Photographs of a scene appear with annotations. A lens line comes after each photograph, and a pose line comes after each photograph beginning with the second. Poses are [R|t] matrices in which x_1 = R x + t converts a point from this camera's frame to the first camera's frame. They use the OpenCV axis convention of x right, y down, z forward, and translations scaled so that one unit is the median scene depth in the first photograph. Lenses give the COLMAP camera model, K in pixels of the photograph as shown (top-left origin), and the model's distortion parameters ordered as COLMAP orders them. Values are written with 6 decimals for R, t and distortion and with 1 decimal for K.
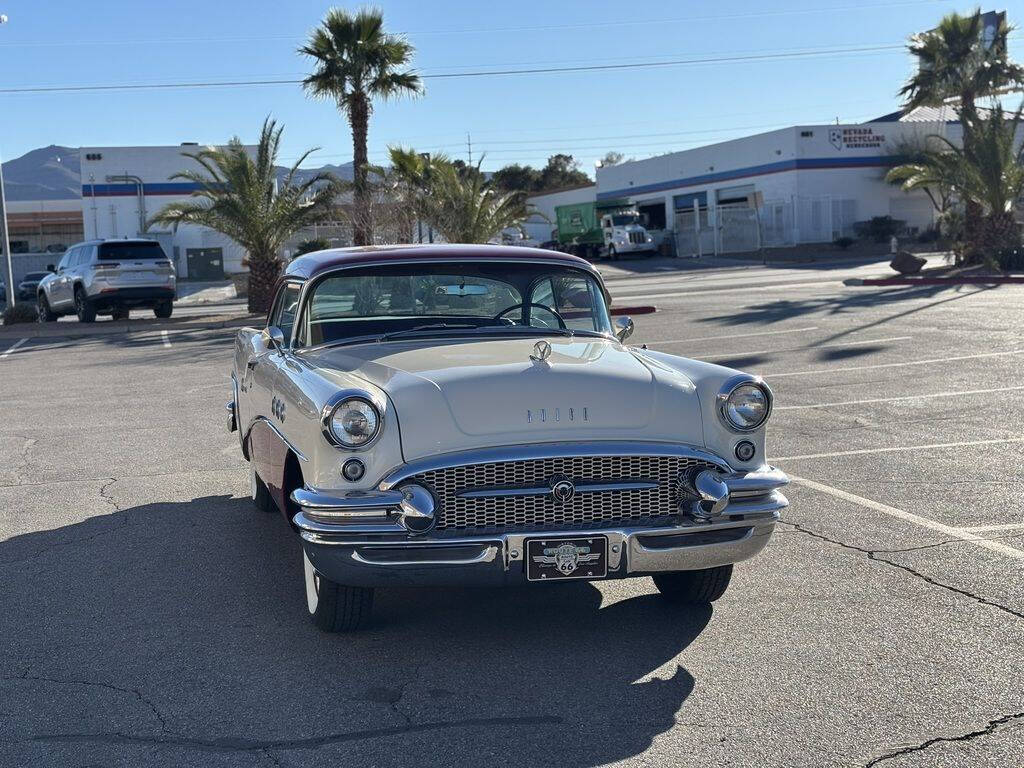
lens RADIAL K [[1518.4, 0, 515.8], [0, 1518.4, 388.5], [0, 0, 1]] dist [0.255263, -0.992038]
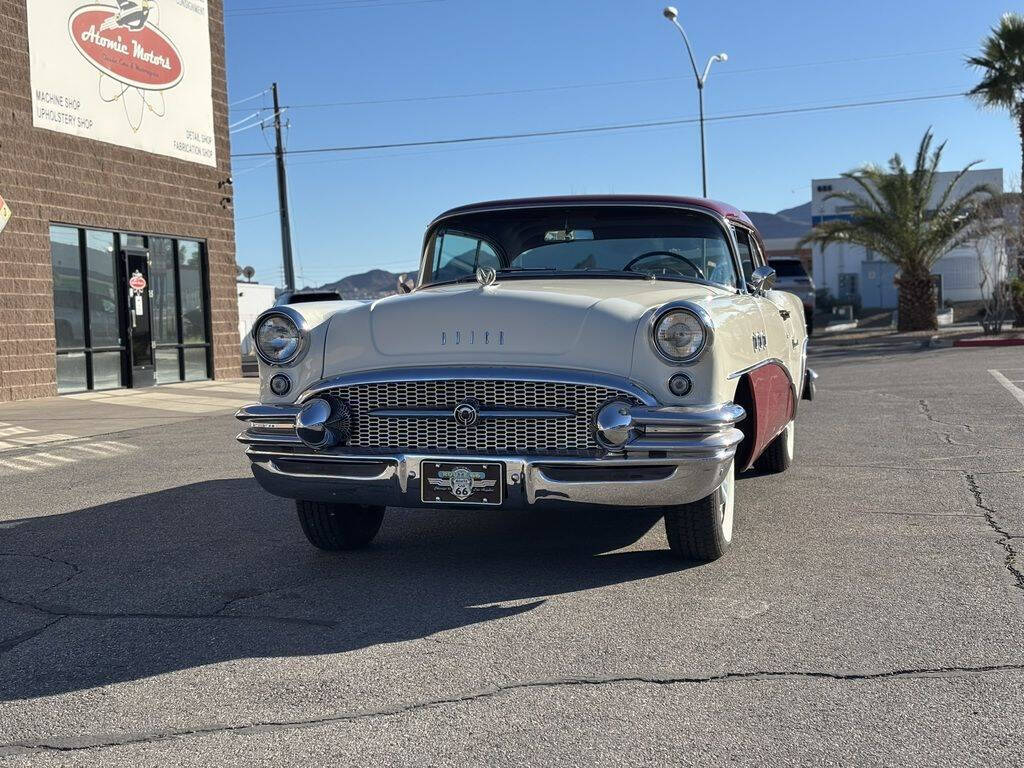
lens RADIAL K [[1518.4, 0, 515.8], [0, 1518.4, 388.5], [0, 0, 1]] dist [0.255263, -0.992038]
pose [[0.880879, 0.029352, -0.472430, 0.075677], [-0.040208, 0.999108, -0.012896, 0.009026], [0.471630, 0.030355, 0.881274, 0.022489]]
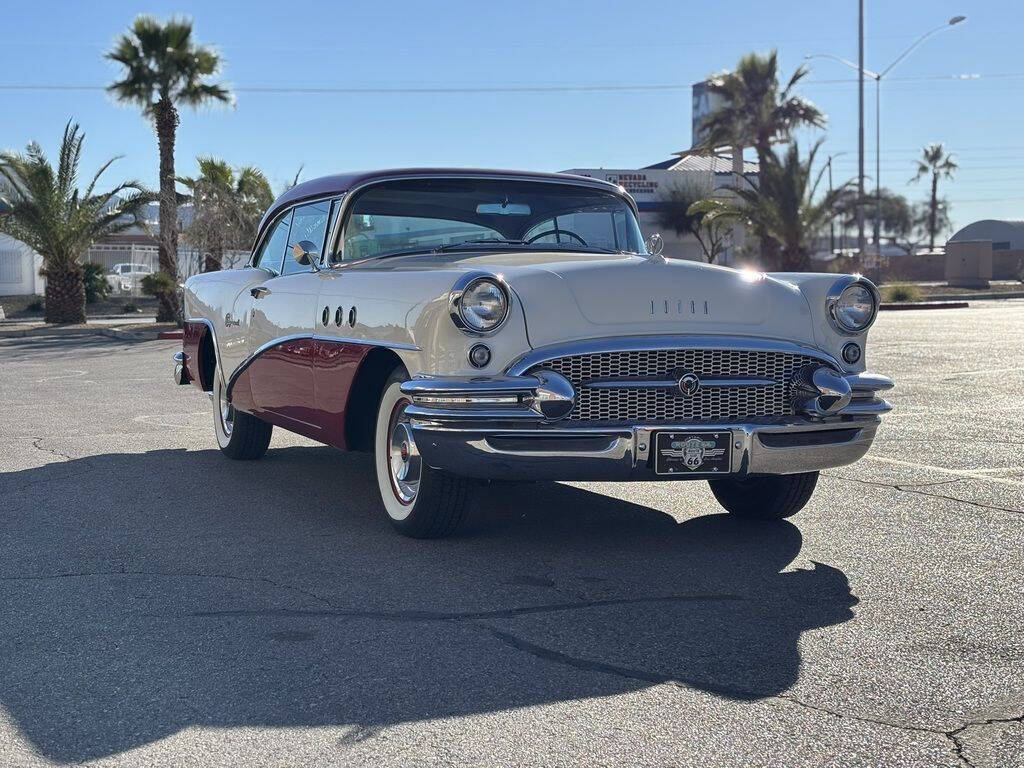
lens RADIAL K [[1518.4, 0, 515.8], [0, 1518.4, 388.5], [0, 0, 1]] dist [0.255263, -0.992038]
pose [[0.987895, 0.015683, 0.154332, -0.033052], [-0.011403, 0.999527, -0.028578, 0.014440], [-0.154707, 0.026473, 0.987606, 0.008482]]
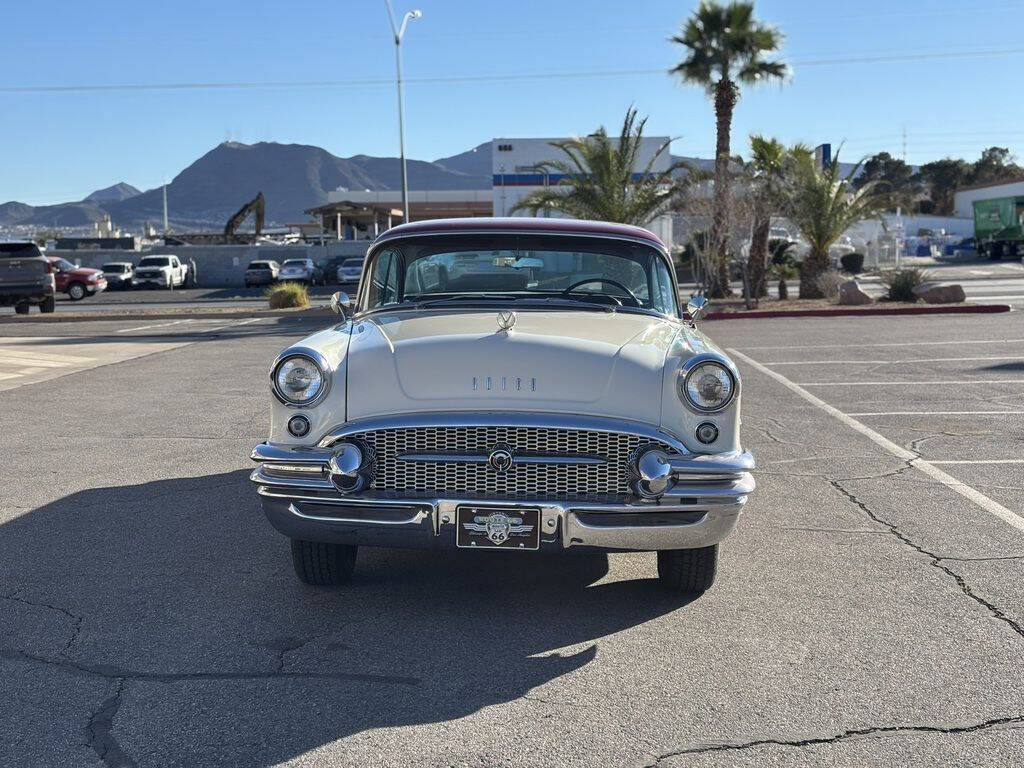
lens RADIAL K [[1518.4, 0, 515.8], [0, 1518.4, 388.5], [0, 0, 1]] dist [0.255263, -0.992038]
pose [[0.962538, 0.053011, -0.265915, 0.043946], [-0.051783, 0.998591, 0.011632, 0.001247], [0.266157, 0.002573, 0.963926, 0.006710]]
